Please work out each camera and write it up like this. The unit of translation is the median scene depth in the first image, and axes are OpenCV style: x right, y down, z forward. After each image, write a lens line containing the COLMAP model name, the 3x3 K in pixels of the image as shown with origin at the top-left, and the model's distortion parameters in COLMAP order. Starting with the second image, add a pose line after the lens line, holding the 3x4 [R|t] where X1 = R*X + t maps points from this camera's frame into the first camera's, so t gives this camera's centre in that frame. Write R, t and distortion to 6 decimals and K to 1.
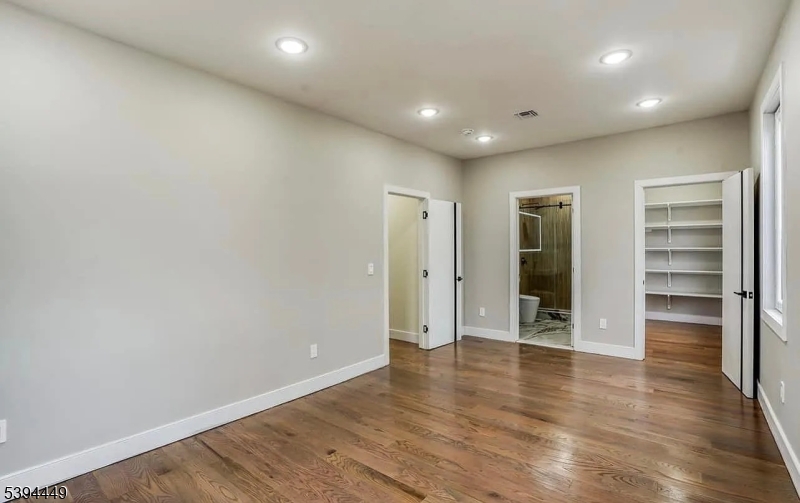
lens RADIAL K [[372.5, 0, 400.1], [0, 372.5, 249.9], [0, 0, 1]] dist [-0.023052, -0.000572]
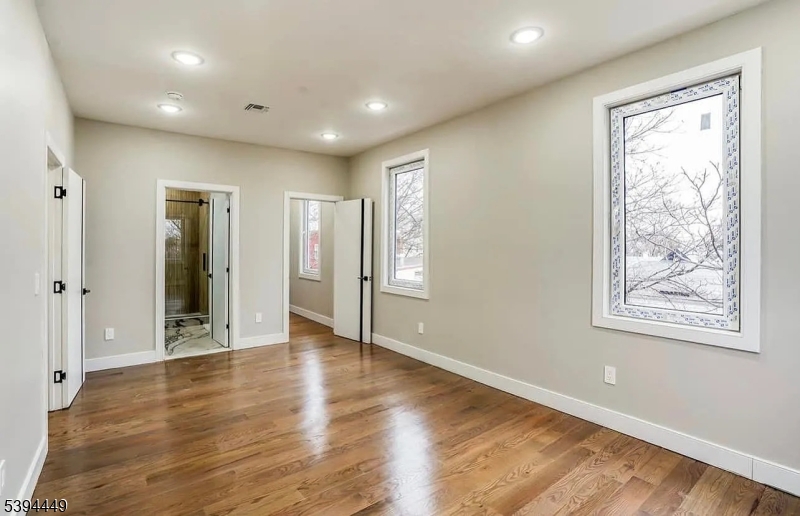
lens RADIAL K [[368.2, 0, 399.1], [0, 368.2, 254.2], [0, 0, 1]] dist [-0.033827, 0.000389]
pose [[0.257748, -0.007560, 0.966183, -0.360332], [-0.002592, 0.999960, 0.008515, 0.001966], [-0.966209, -0.004699, 0.257719, 0.303607]]
